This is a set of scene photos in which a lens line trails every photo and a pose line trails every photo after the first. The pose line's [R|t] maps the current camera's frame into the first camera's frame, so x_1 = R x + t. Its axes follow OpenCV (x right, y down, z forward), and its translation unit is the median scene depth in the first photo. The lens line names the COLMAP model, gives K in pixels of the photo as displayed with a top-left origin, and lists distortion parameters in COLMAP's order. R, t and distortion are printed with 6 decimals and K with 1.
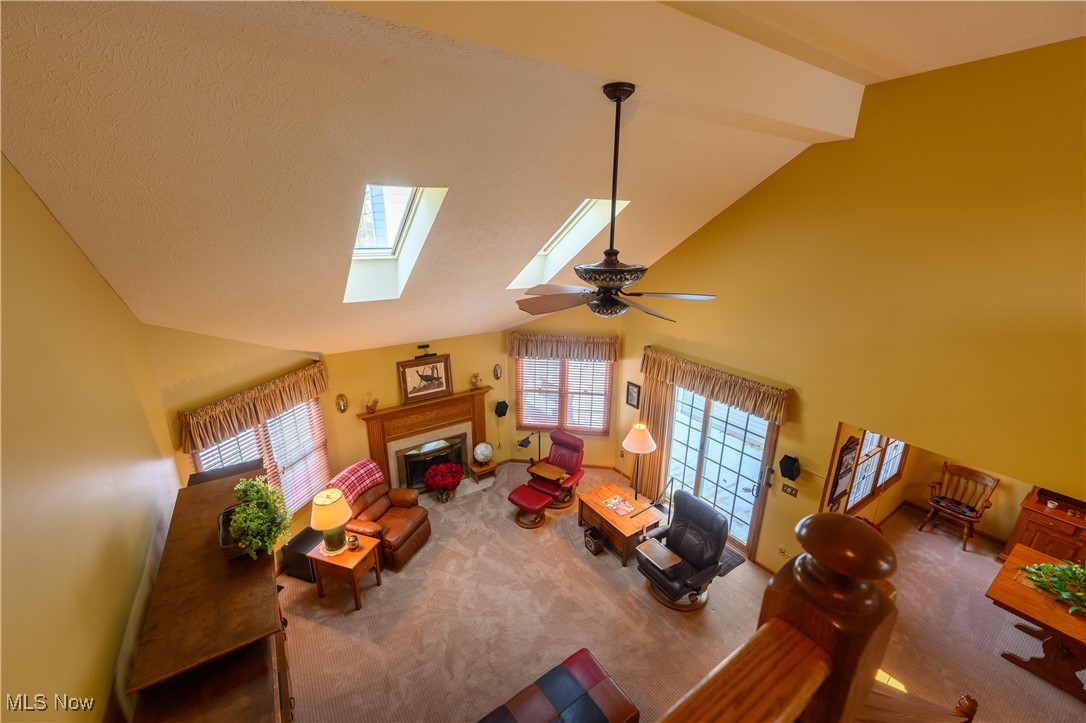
lens RADIAL K [[429.3, 0, 538.6], [0, 429.3, 358.8], [0, 0, 1]] dist [-0.001016, -0.000285]
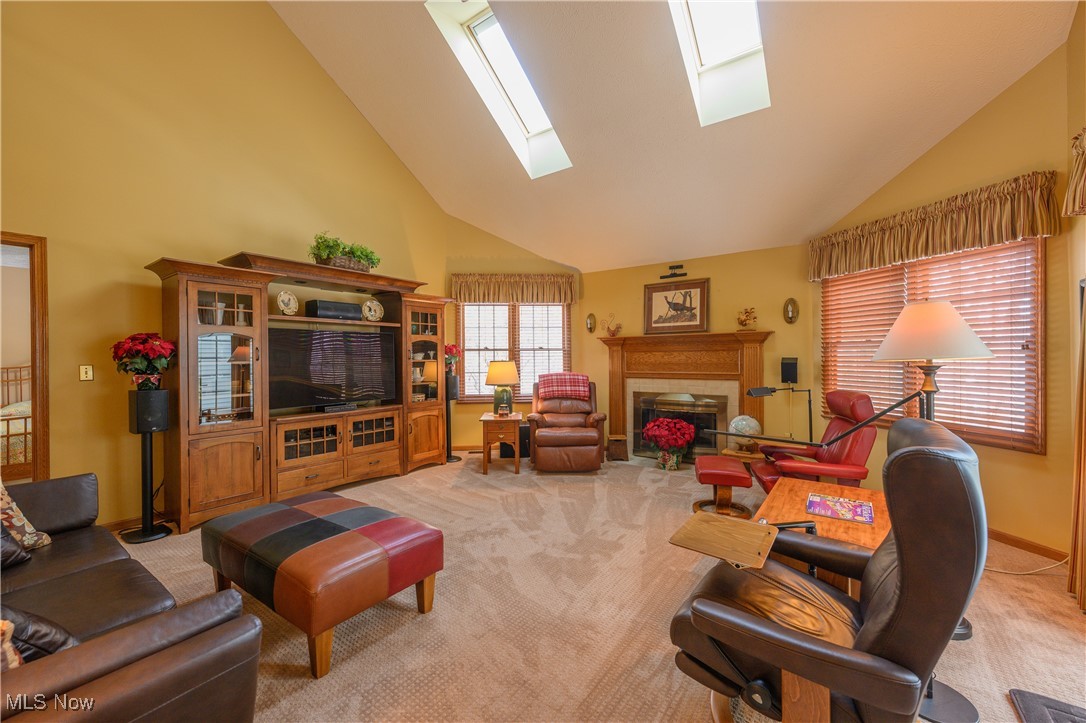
lens RADIAL K [[420.3, 0, 543.0], [0, 420.3, 361.5], [0, 0, 1]] dist [-0.017585, -0.000035]
pose [[0.371723, -0.008458, -0.928305, 0.383313], [-0.272381, 0.954955, -0.117771, 0.306952], [0.887486, 0.296631, 0.352674, 0.526153]]
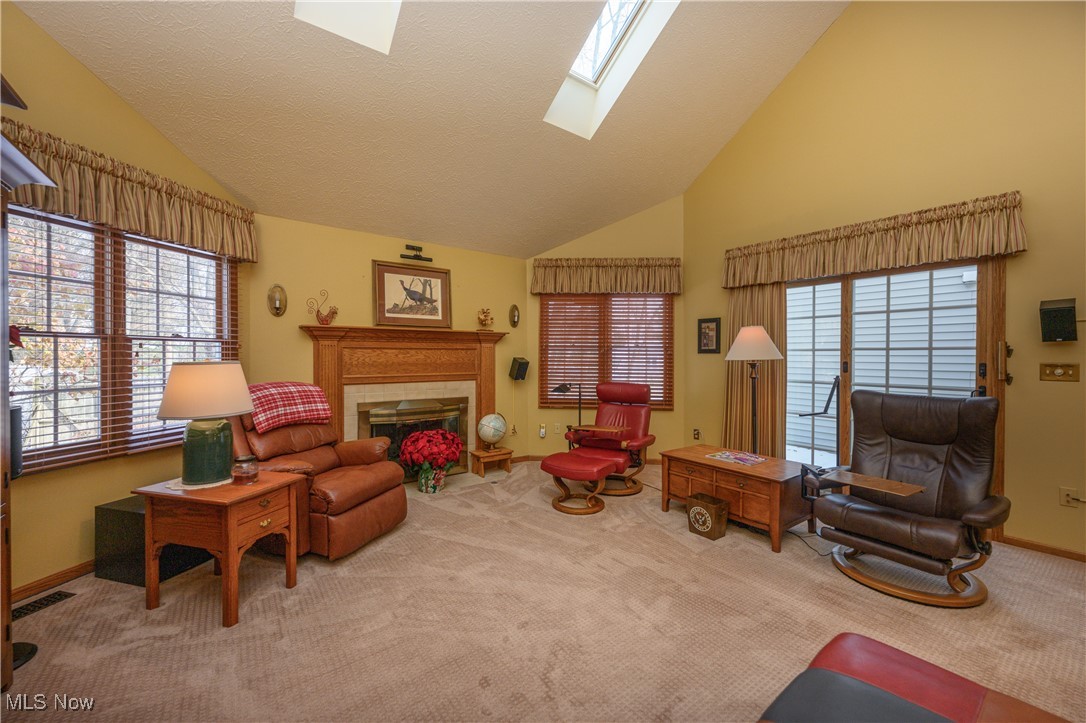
lens RADIAL K [[429.3, 0, 538.6], [0, 429.3, 358.8], [0, 0, 1]] dist [-0.001016, -0.000285]
pose [[0.998955, -0.001861, 0.045662, -0.096762], [0.014996, 0.957197, -0.289048, 0.339892], [-0.043170, 0.289431, 0.956225, 0.371881]]
